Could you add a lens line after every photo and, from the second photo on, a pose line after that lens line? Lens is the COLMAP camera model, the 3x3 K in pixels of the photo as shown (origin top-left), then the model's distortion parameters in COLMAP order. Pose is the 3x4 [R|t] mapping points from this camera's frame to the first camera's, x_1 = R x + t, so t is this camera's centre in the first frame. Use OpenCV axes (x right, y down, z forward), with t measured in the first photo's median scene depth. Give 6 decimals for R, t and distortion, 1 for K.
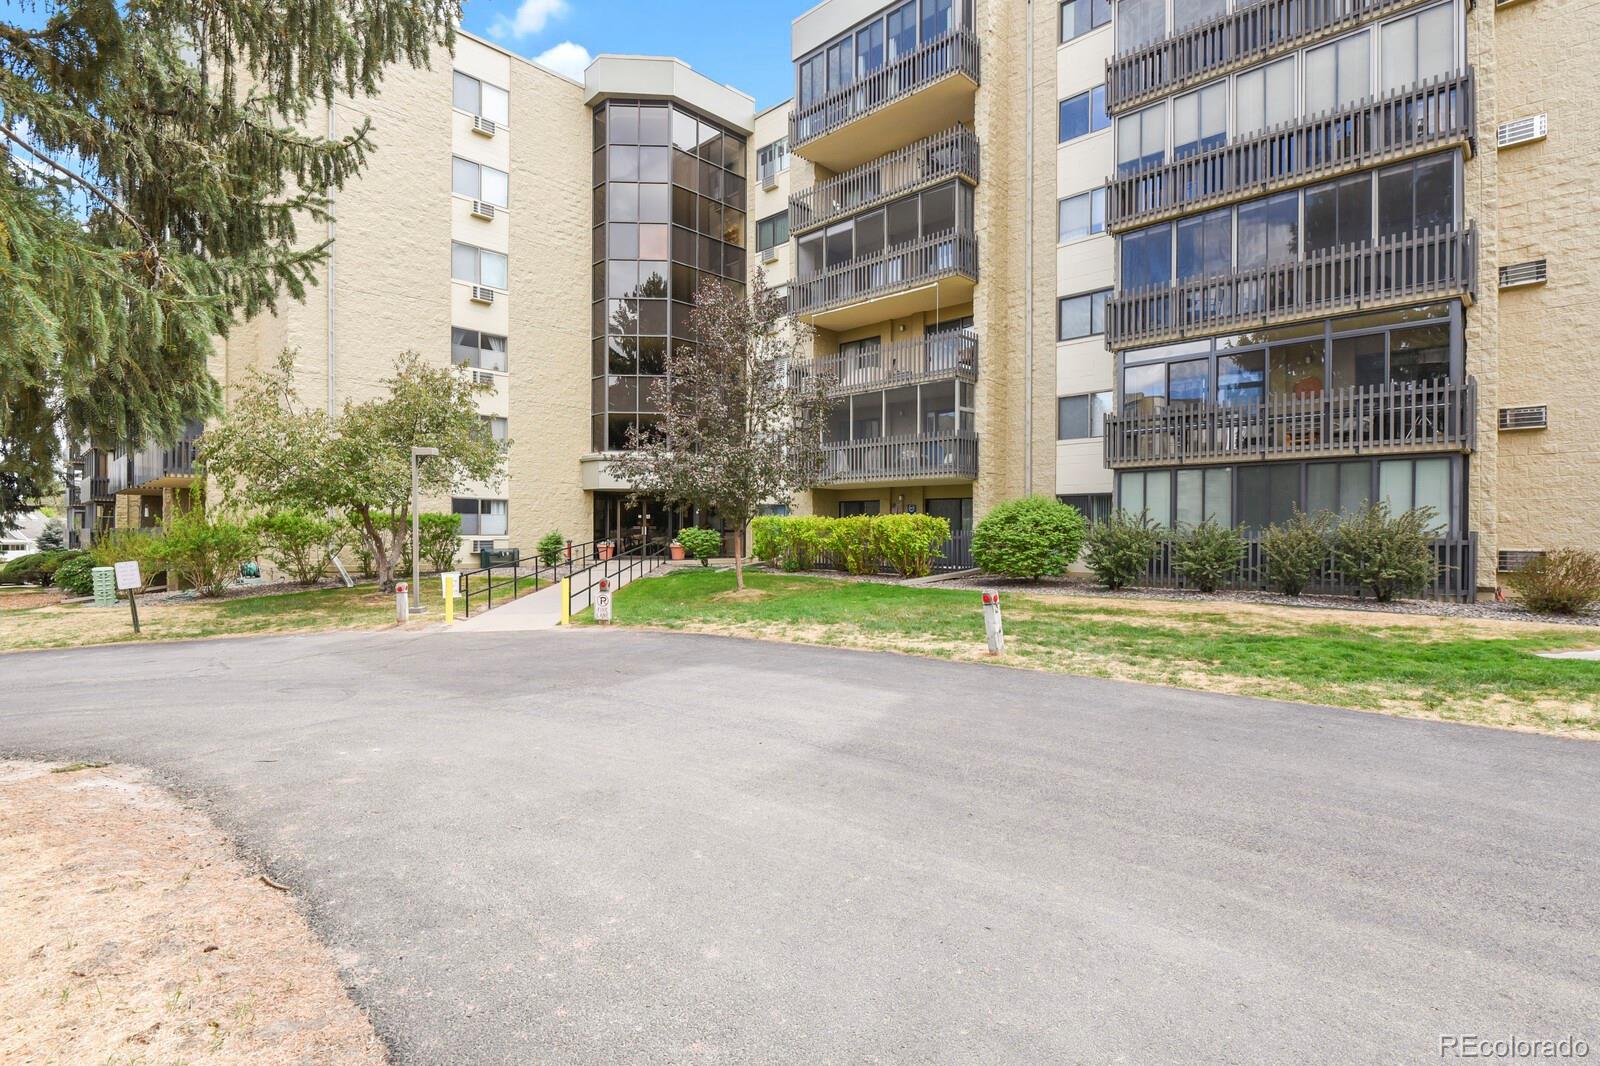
lens RADIAL K [[789.2, 0, 803.4], [0, 789.2, 531.1], [0, 0, 1]] dist [0.000135, -0.000625]
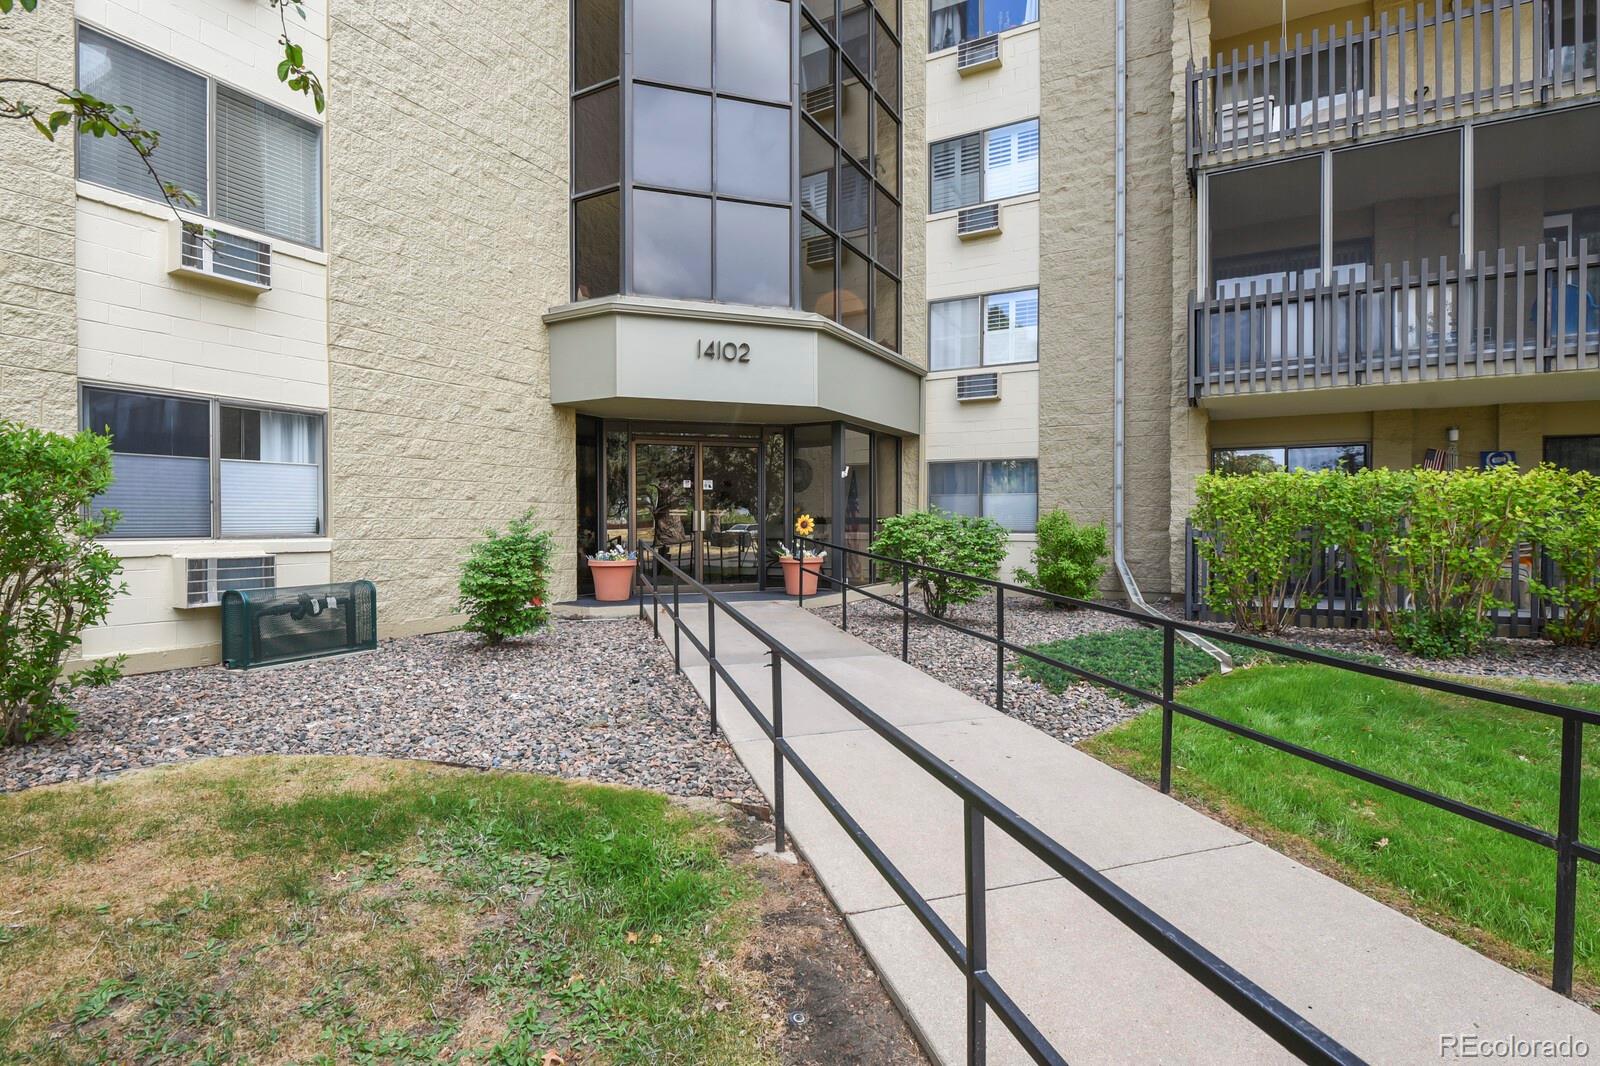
lens RADIAL K [[789.2, 0, 794.7], [0, 789.2, 533.3], [0, 0, 1]] dist [0.000135, -0.000625]
pose [[0.968426, -0.006229, 0.249224, -0.280918], [0.003501, 0.999929, 0.011388, 0.001497], [-0.249277, -0.010156, 0.968379, 0.677947]]
